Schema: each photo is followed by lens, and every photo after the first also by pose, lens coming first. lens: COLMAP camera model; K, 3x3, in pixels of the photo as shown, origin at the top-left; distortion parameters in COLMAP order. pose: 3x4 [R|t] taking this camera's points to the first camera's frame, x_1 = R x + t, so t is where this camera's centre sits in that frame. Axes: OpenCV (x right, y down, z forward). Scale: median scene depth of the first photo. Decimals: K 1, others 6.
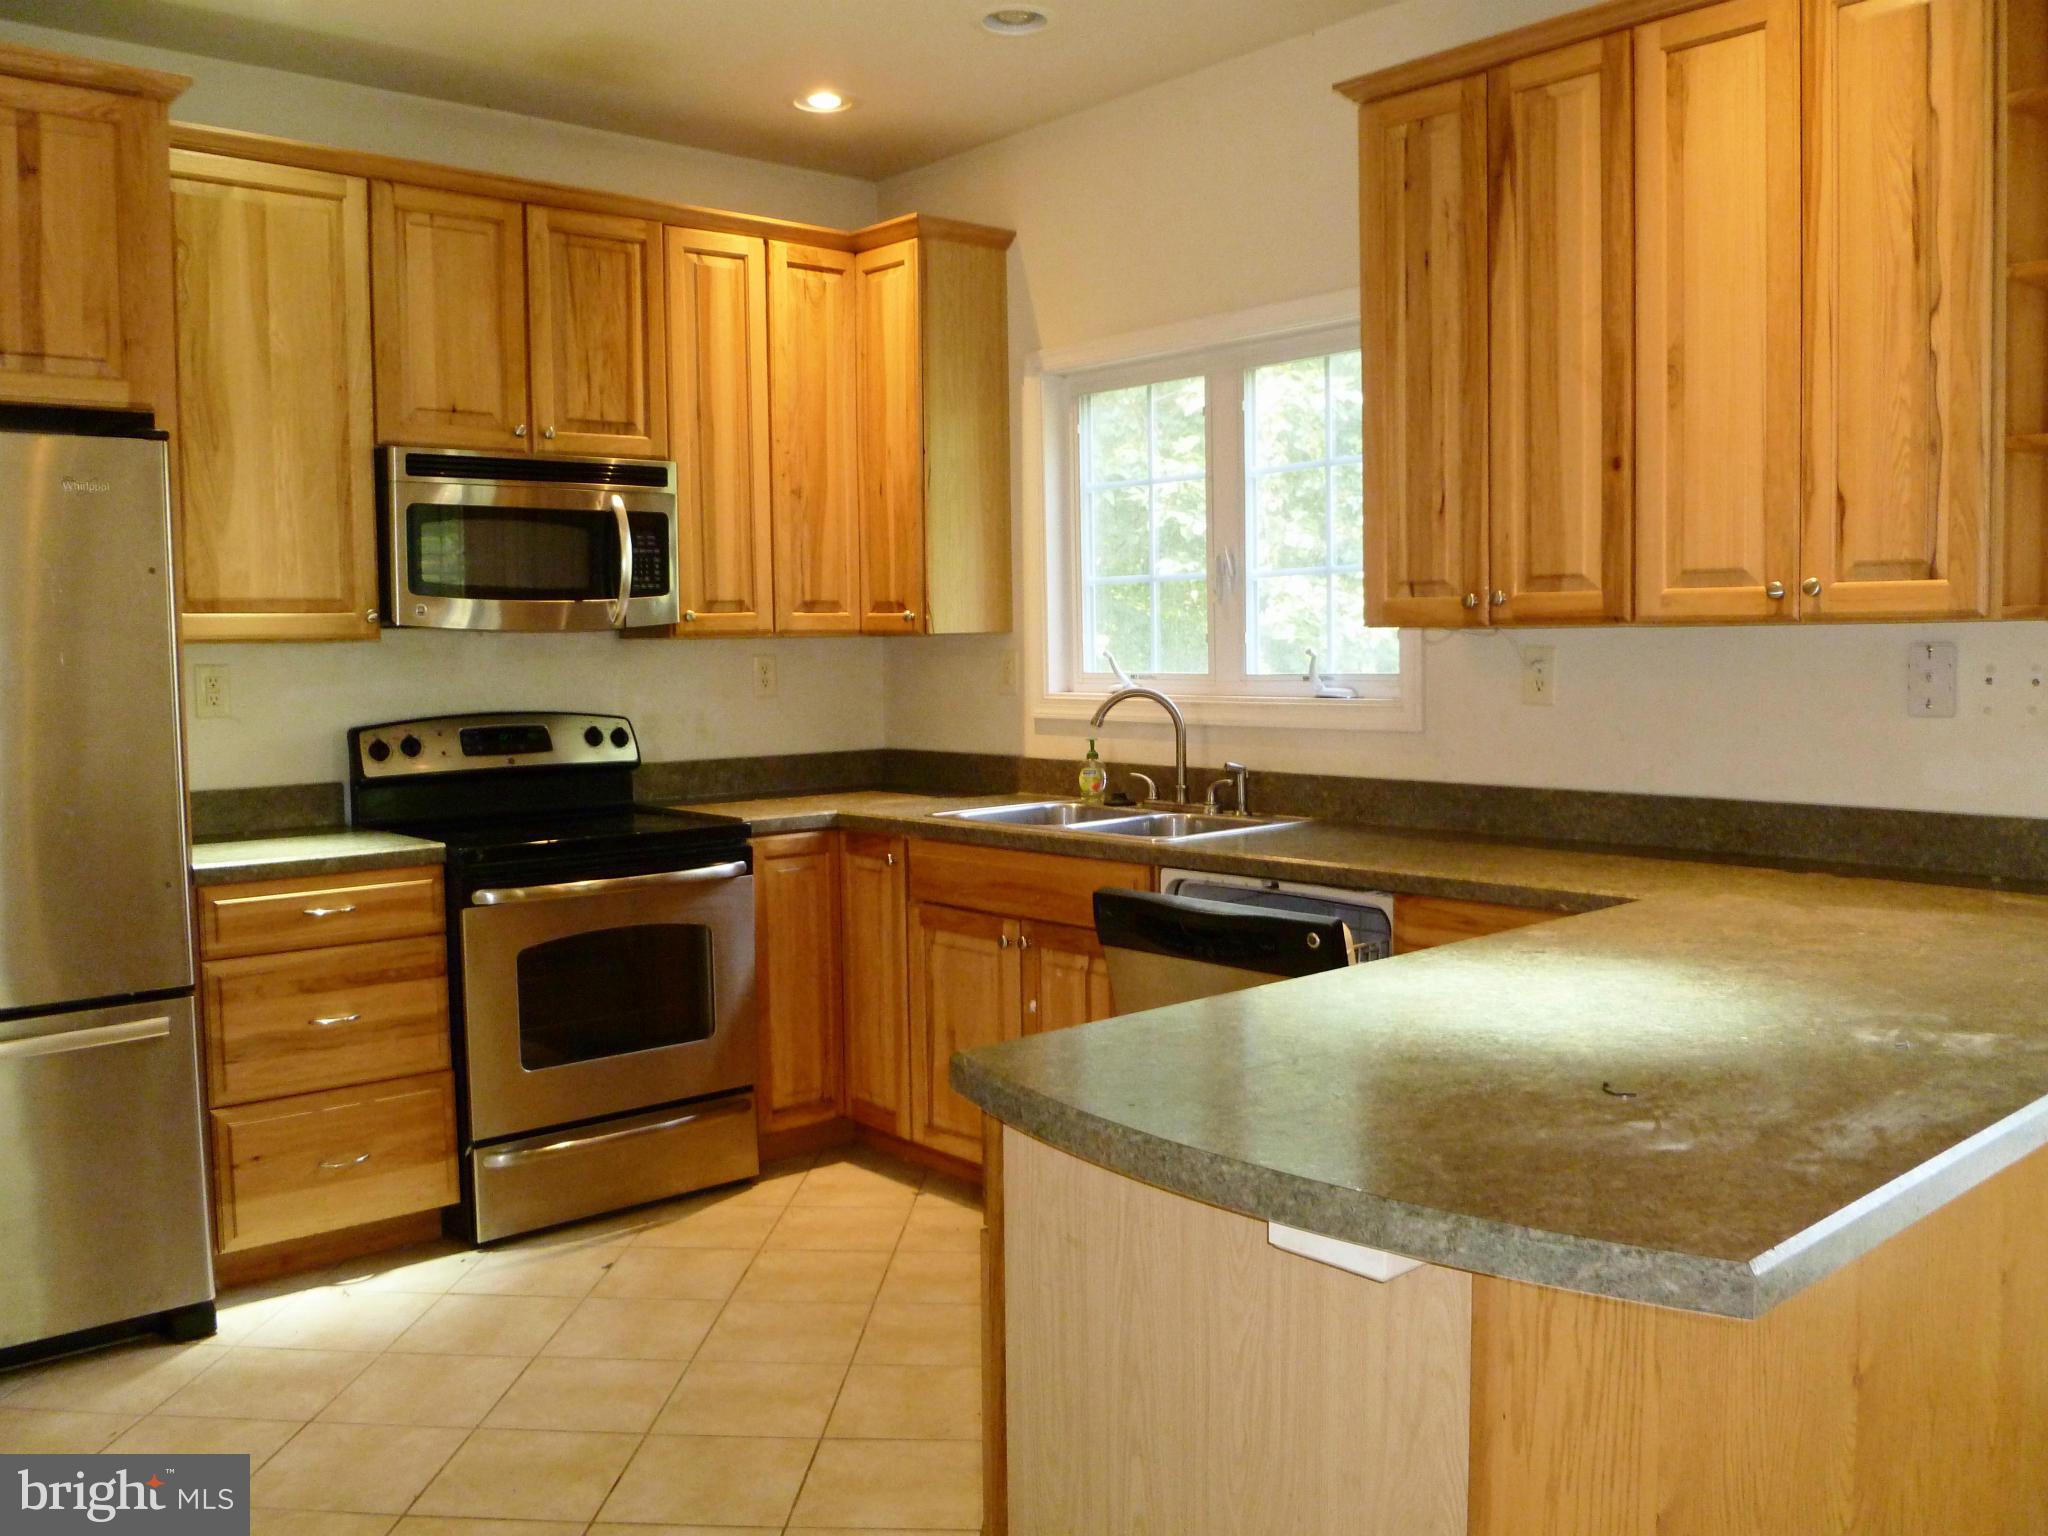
lens RADIAL K [[1748.0, 0, 1017.6], [0, 1748.0, 766.9], [0, 0, 1]] dist [-0.058198, 0.011686]
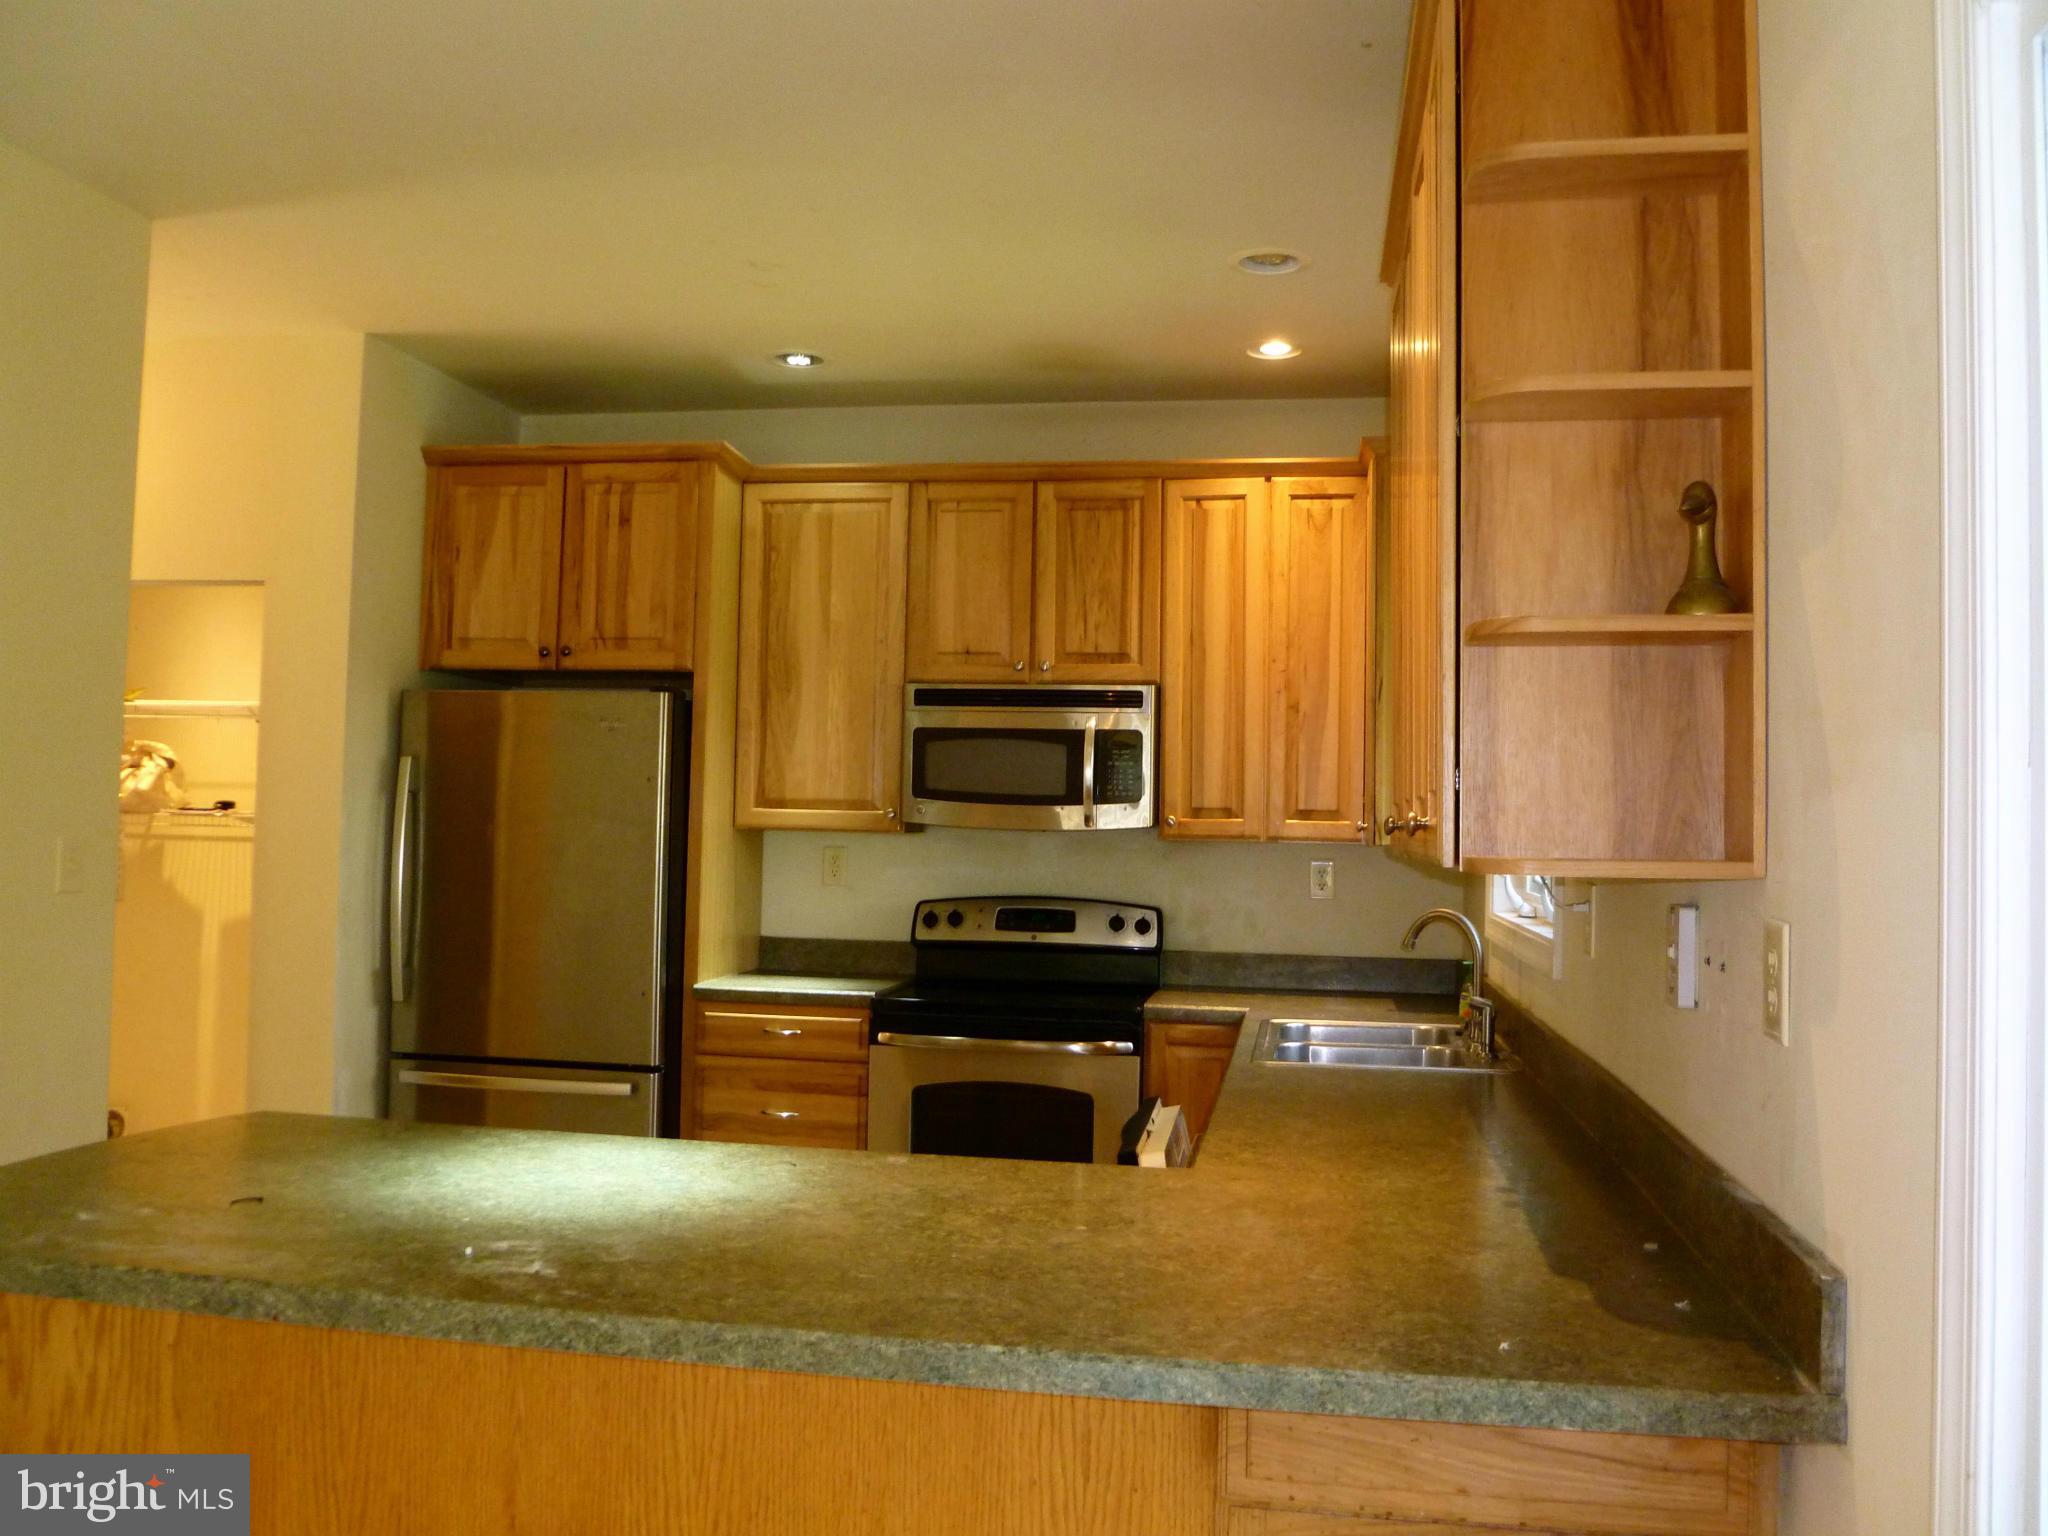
lens RADIAL K [[1748.0, 0, 1025.1], [0, 1748.0, 778.2], [0, 0, 1]] dist [-0.058198, 0.011686]
pose [[0.632843, 0.005523, -0.774261, 0.709394], [-0.086647, 0.994199, -0.063729, -0.039128], [0.769417, 0.107417, 0.629650, 0.251506]]
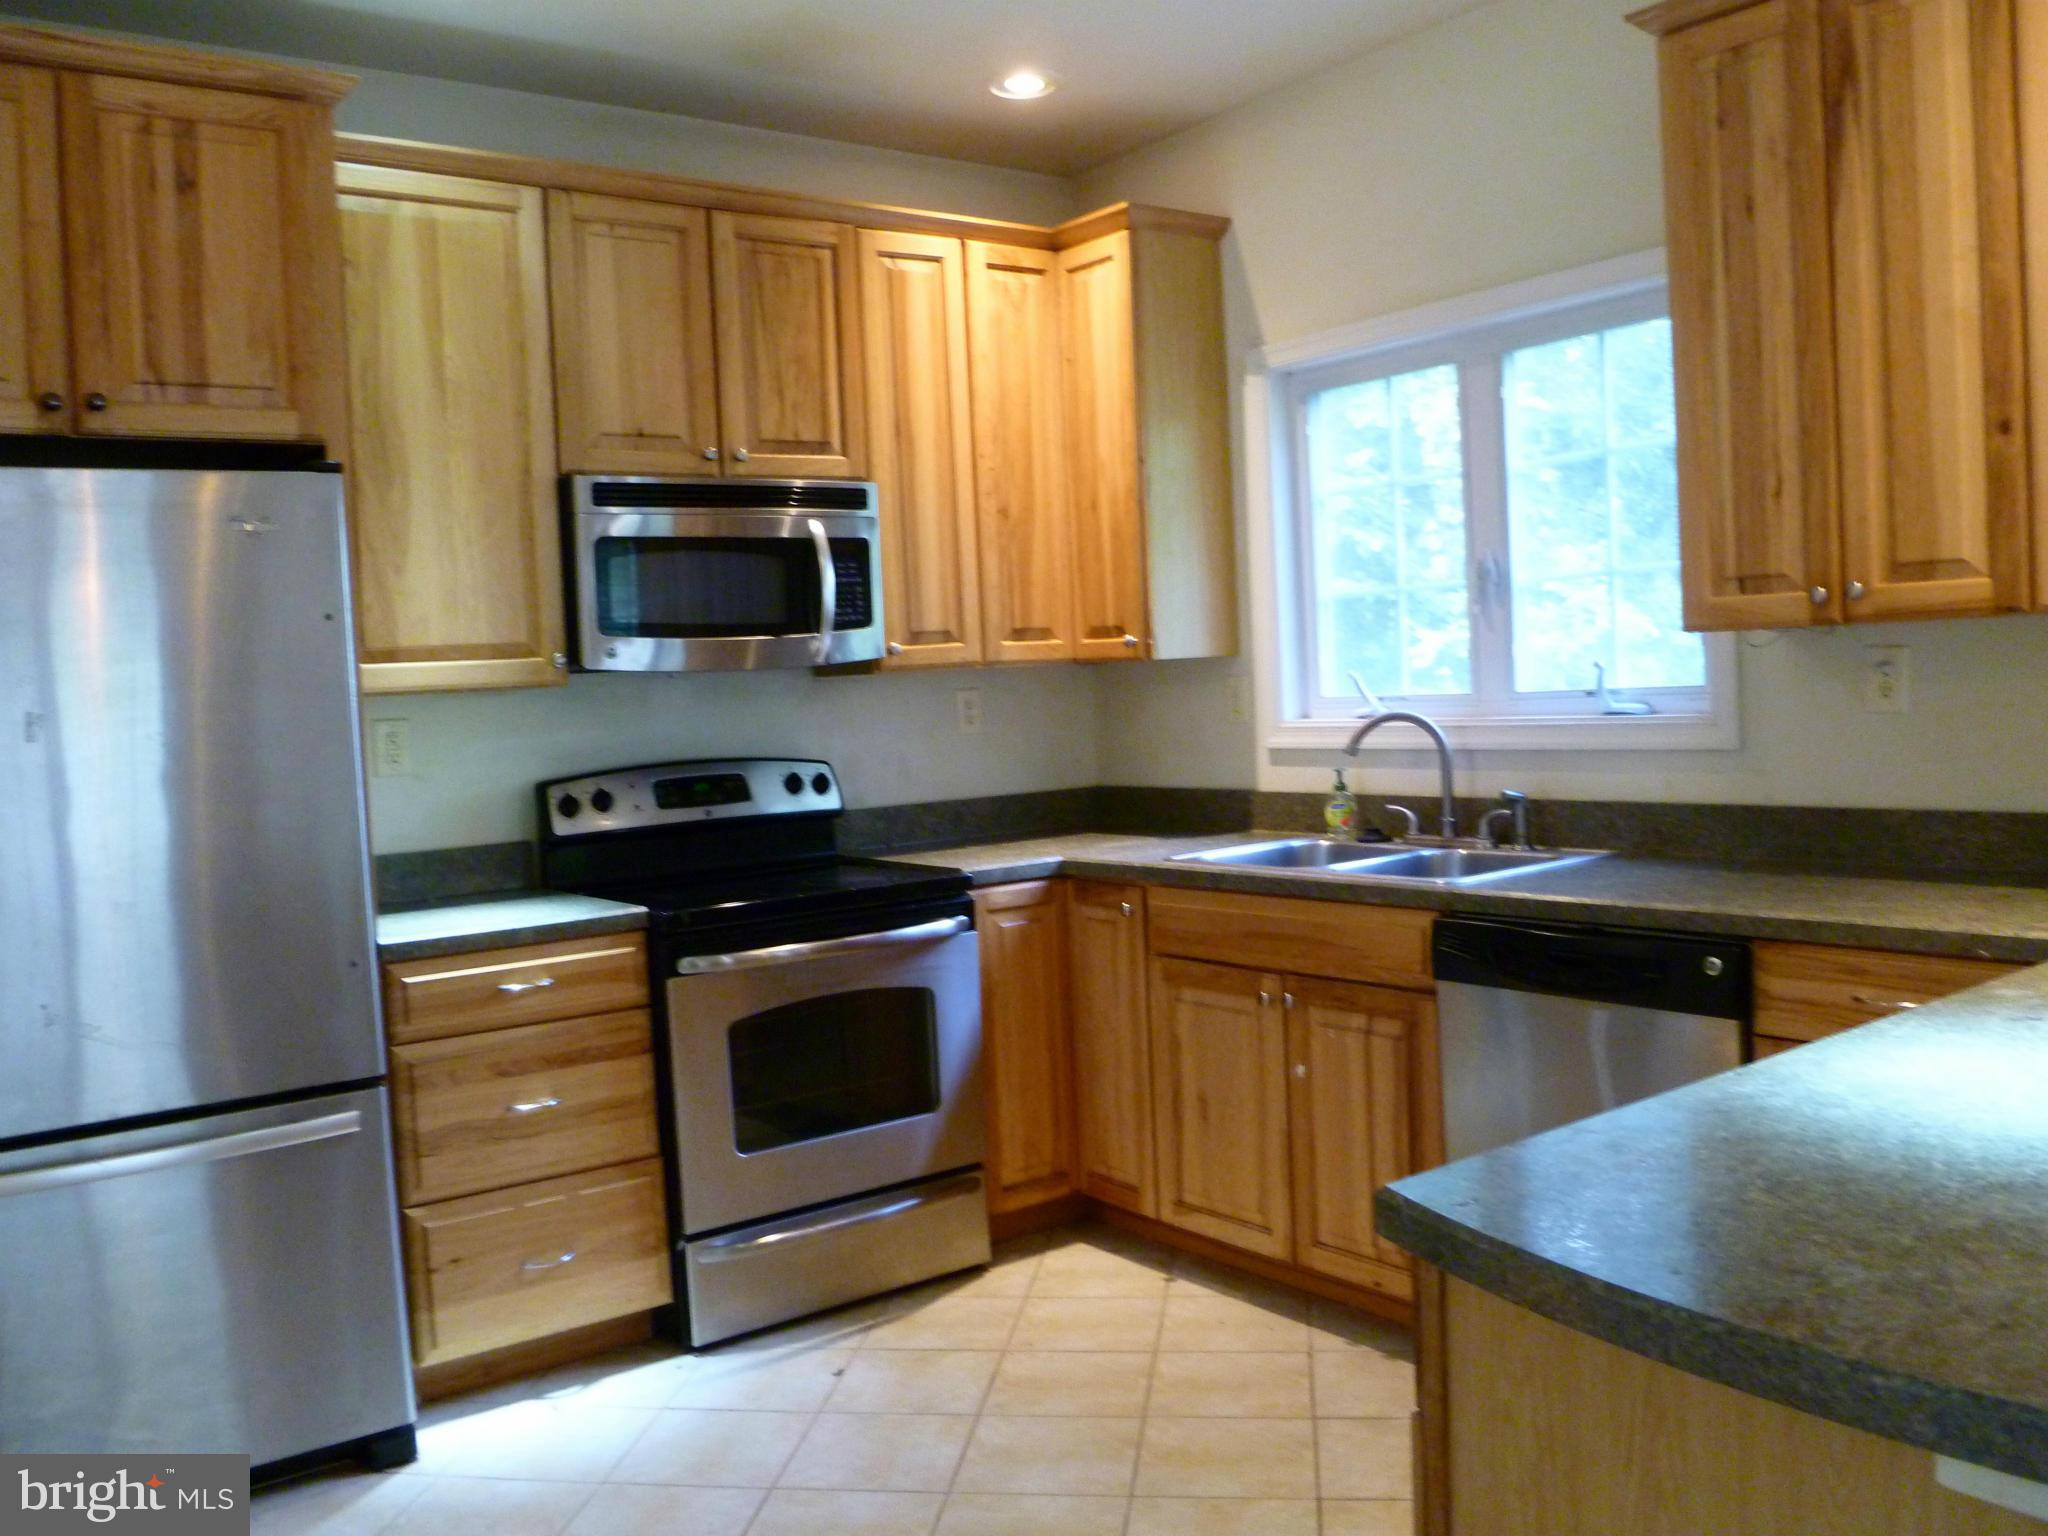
lens RADIAL K [[1748.0, 0, 1028.3], [0, 1748.0, 765.7], [0, 0, 1]] dist [-0.058198, 0.011686]
pose [[0.996691, -0.031922, -0.074756, -0.058295], [0.030484, 0.999329, -0.020305, -0.004939], [0.075354, 0.017959, 0.996995, 0.100645]]
